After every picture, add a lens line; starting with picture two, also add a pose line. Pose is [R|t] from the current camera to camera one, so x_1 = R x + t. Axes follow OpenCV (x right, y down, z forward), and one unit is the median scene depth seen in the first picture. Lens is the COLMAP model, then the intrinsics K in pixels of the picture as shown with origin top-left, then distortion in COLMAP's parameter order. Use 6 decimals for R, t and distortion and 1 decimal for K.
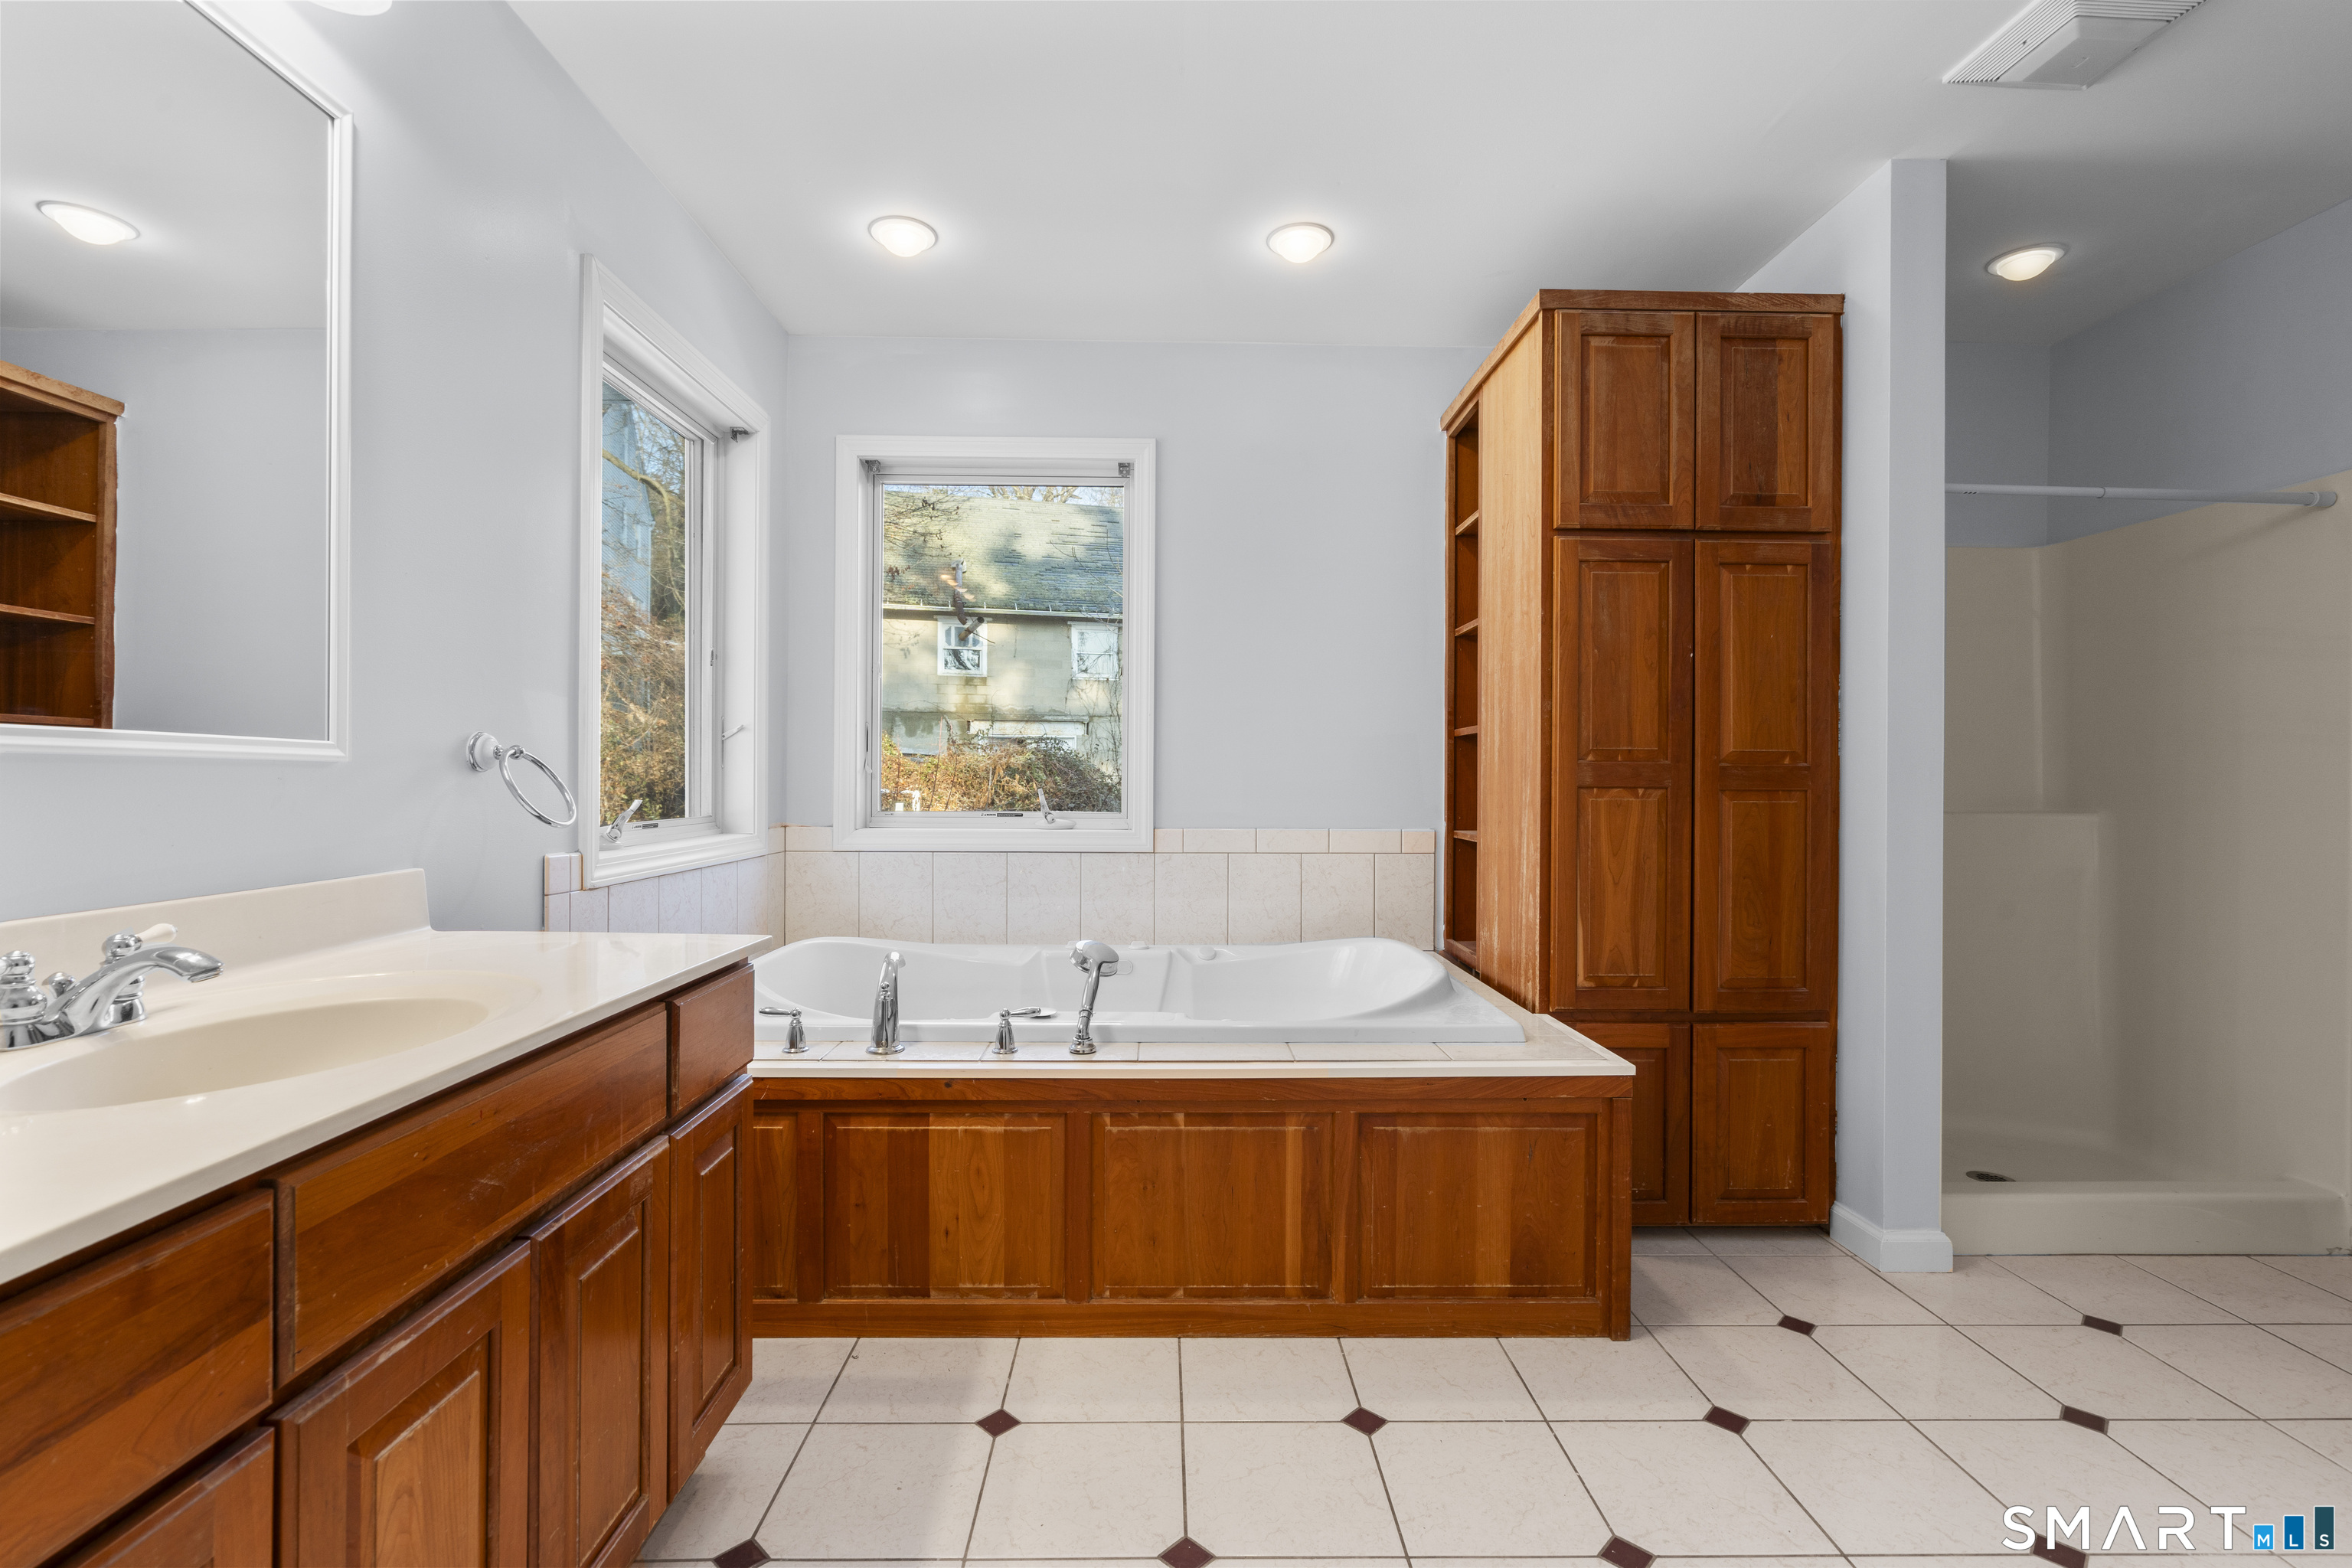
lens RADIAL K [[1057.8, 0, 1179.0], [0, 1057.8, 780.8], [0, 0, 1]] dist [-0.000635, 0.002745]
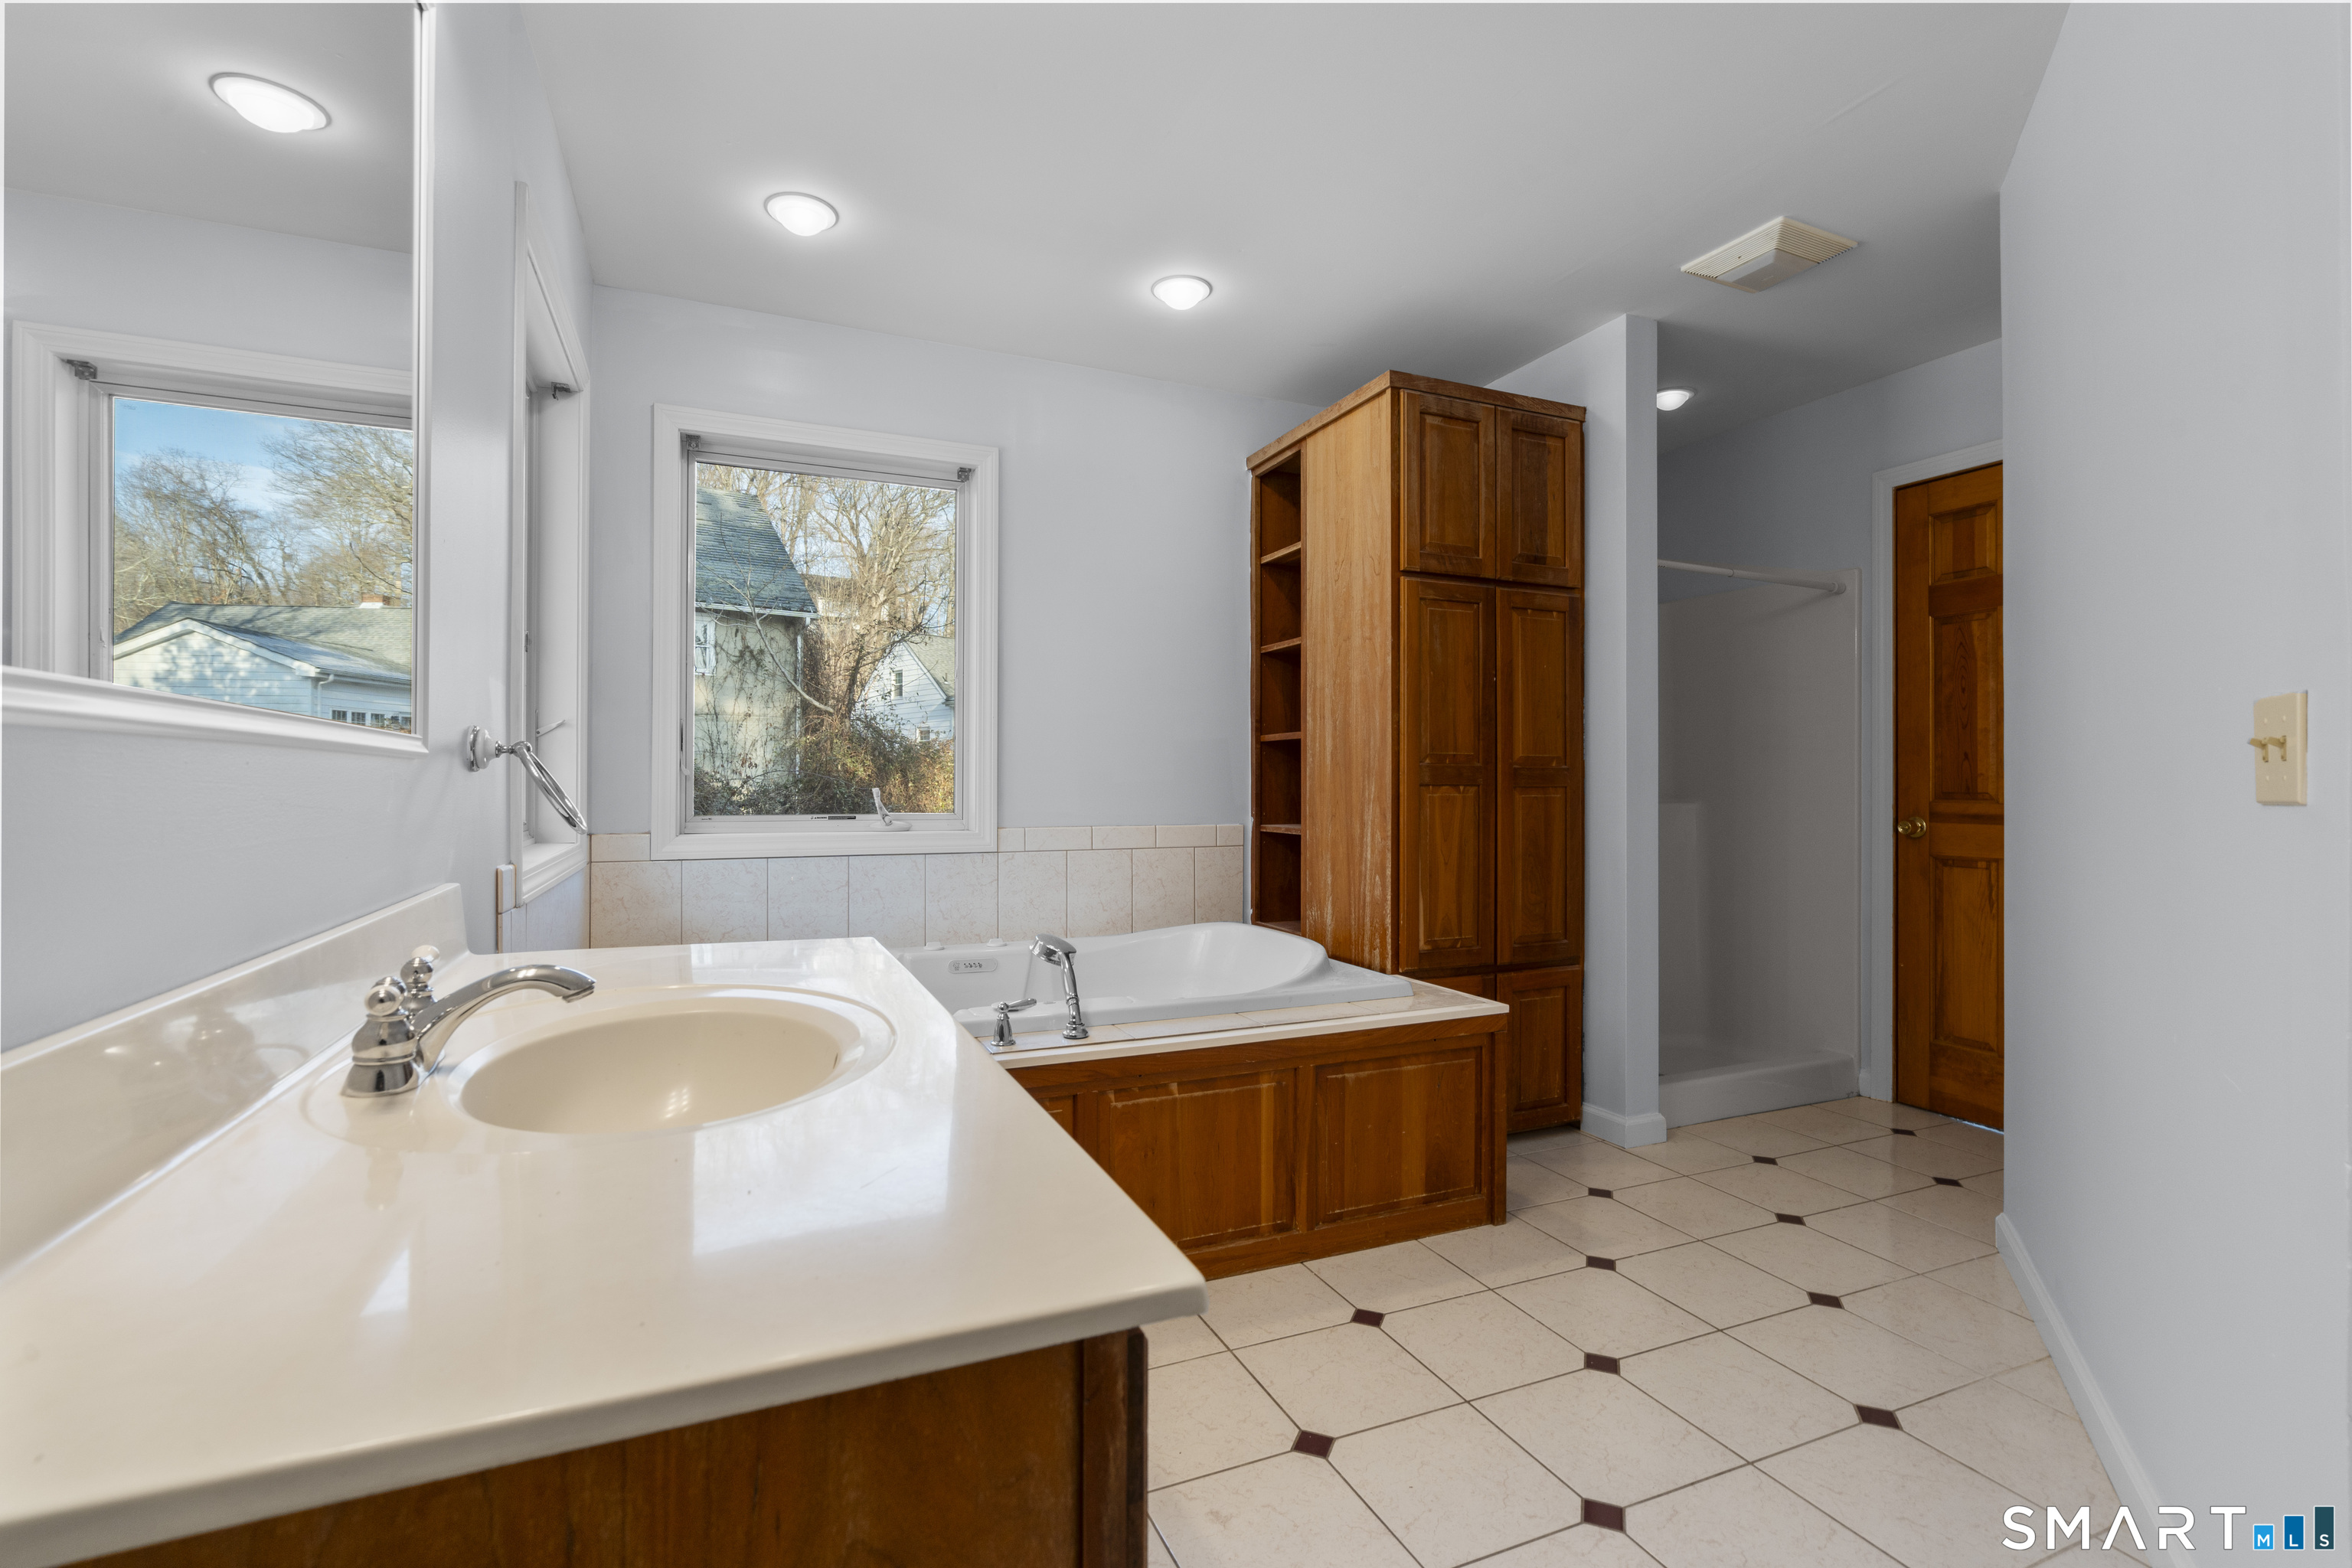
lens RADIAL K [[1057.8, 0, 1180.7], [0, 1057.8, 778.1], [0, 0, 1]] dist [-0.000635, 0.002745]
pose [[0.925093, -0.002486, 0.379734, -0.335497], [0.004229, 0.999984, -0.003755, 0.001584], [-0.379718, 0.005079, 0.925088, -0.016707]]
